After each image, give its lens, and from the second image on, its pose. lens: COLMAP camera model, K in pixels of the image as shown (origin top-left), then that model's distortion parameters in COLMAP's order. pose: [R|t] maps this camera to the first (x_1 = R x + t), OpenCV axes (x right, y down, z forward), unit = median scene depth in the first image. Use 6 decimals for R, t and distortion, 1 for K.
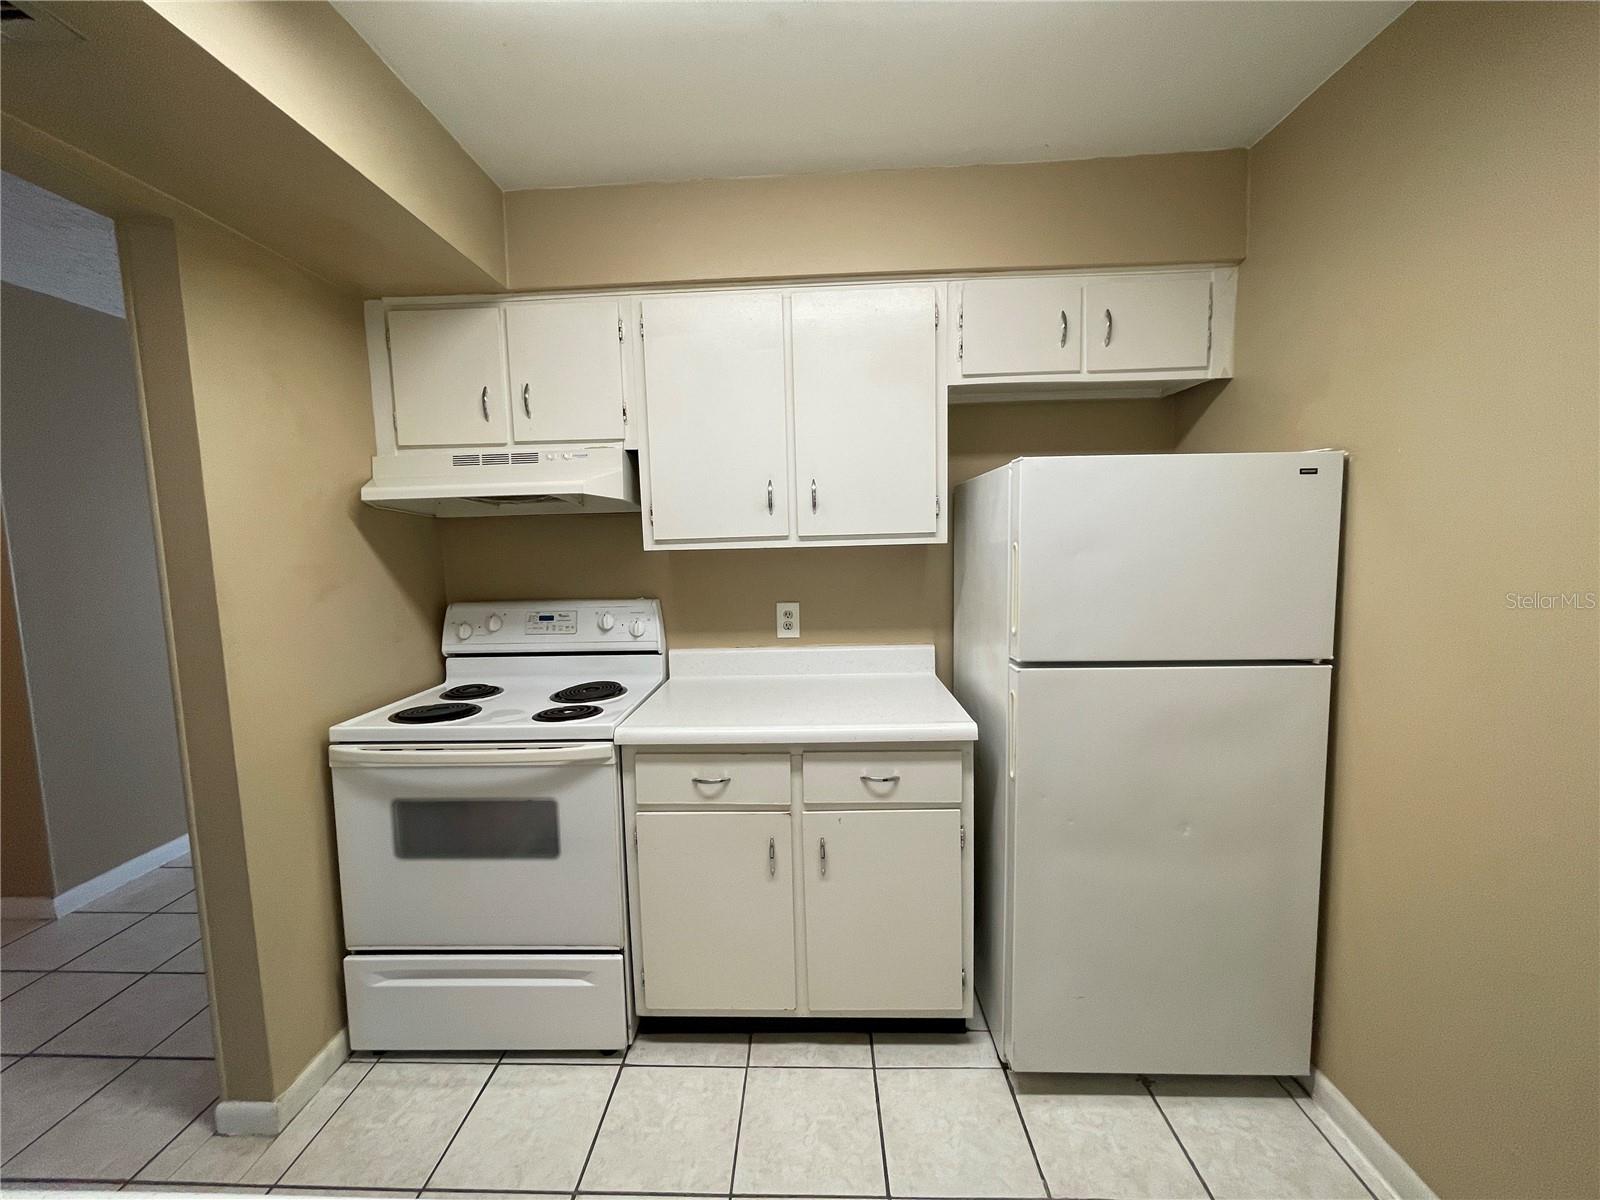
lens RADIAL K [[648.3, 0, 801.1], [0, 648.3, 590.9], [0, 0, 1]] dist [-0.002395, 0.000954]
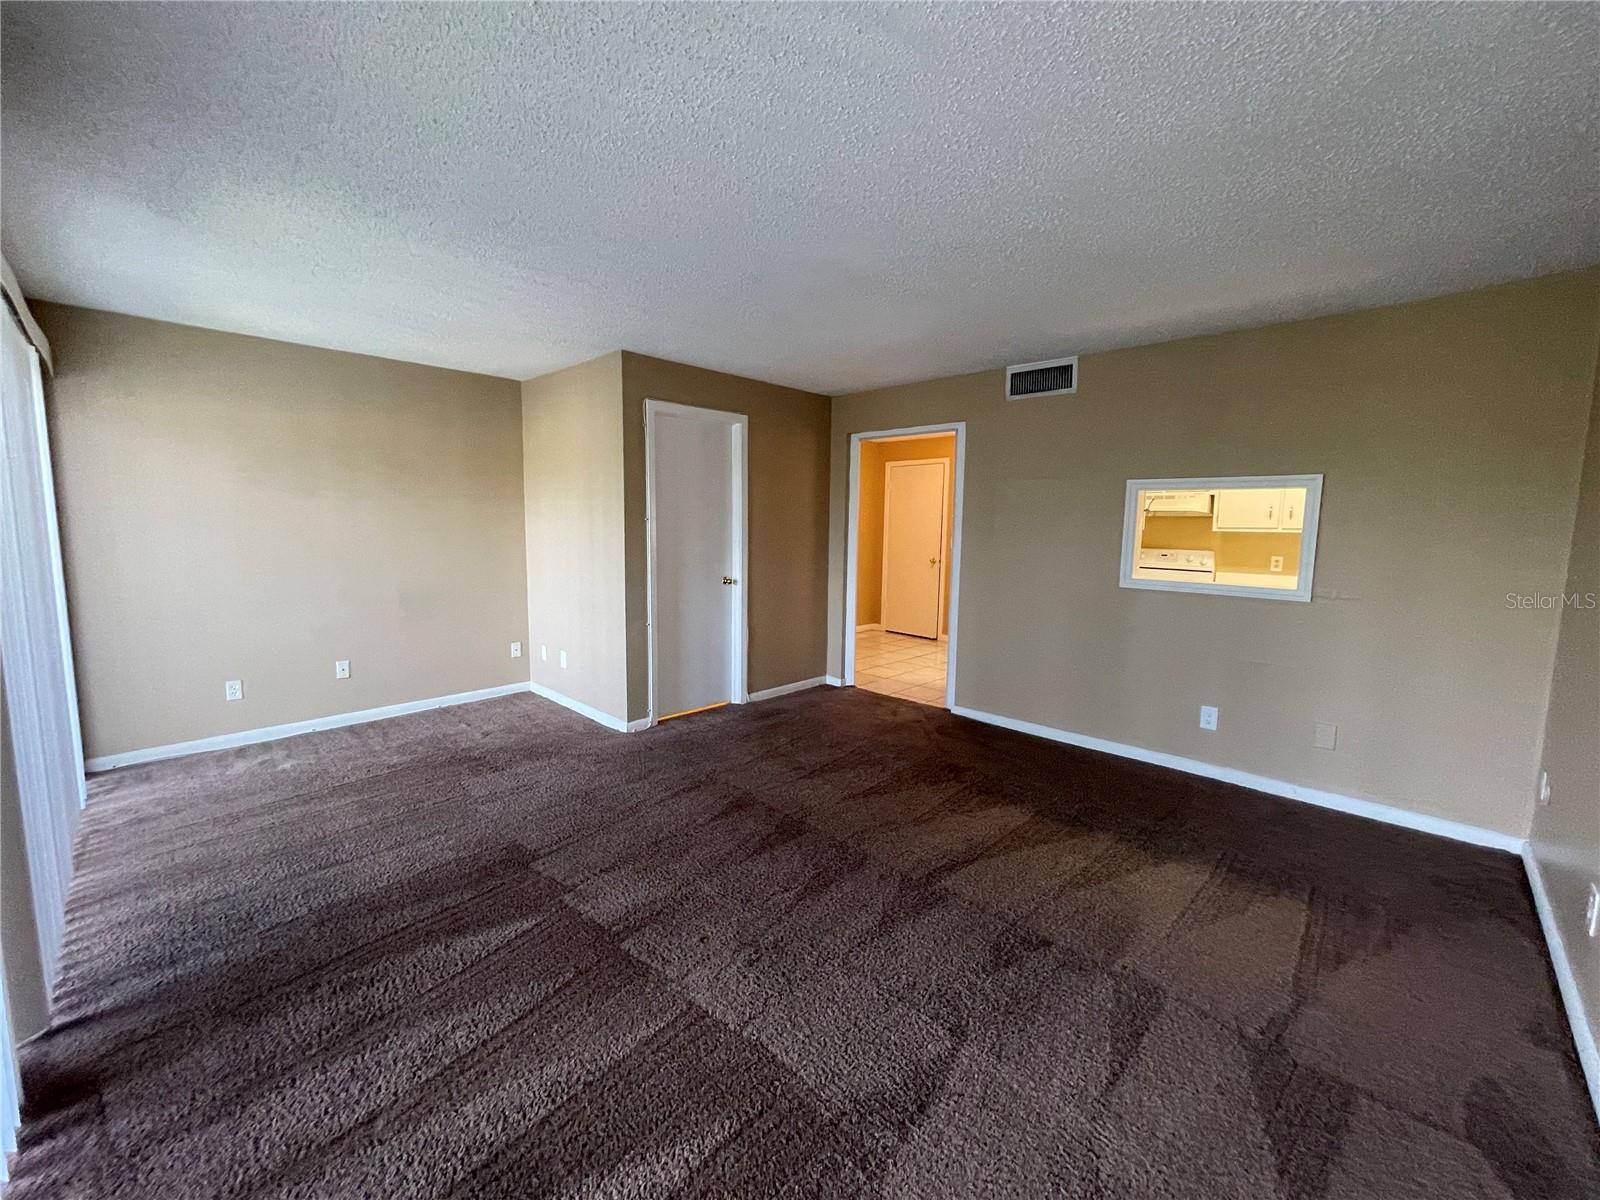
lens RADIAL K [[648.3, 0, 802.5], [0, 648.3, 595.1], [0, 0, 1]] dist [-0.002395, 0.000954]
pose [[0.740604, 0.107495, -0.663288, 0.327307], [-0.084844, 0.994180, 0.066387, 0.176014], [0.666564, 0.007110, 0.745414, -2.248651]]
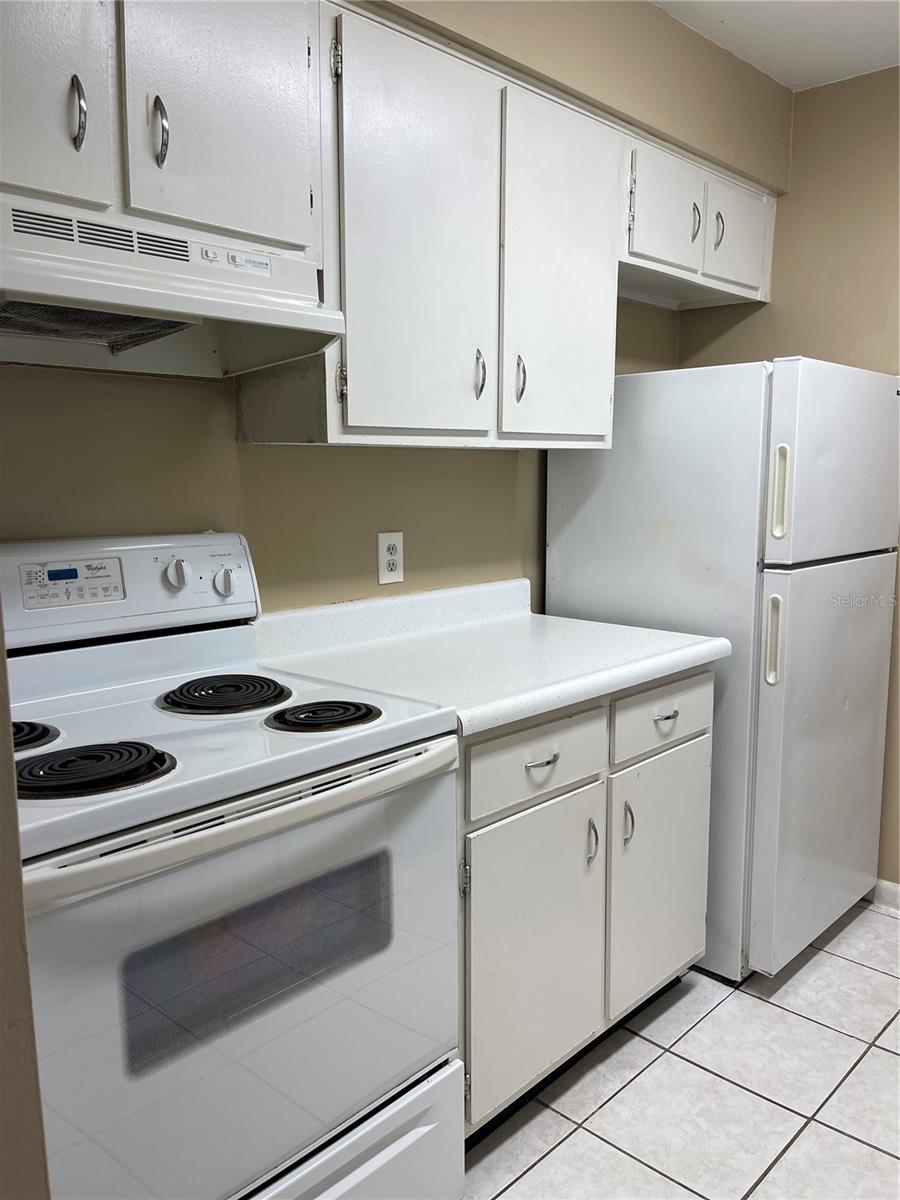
lens RADIAL K [[910.6, 0, 453.4], [0, 910.6, 603.6], [0, 0, 1]] dist [0.057080, -0.068942]
pose [[0.666198, -0.087099, 0.740671, -0.831450], [0.051474, 0.996158, 0.070845, 0.034140], [-0.743996, -0.009071, 0.668122, 0.347068]]
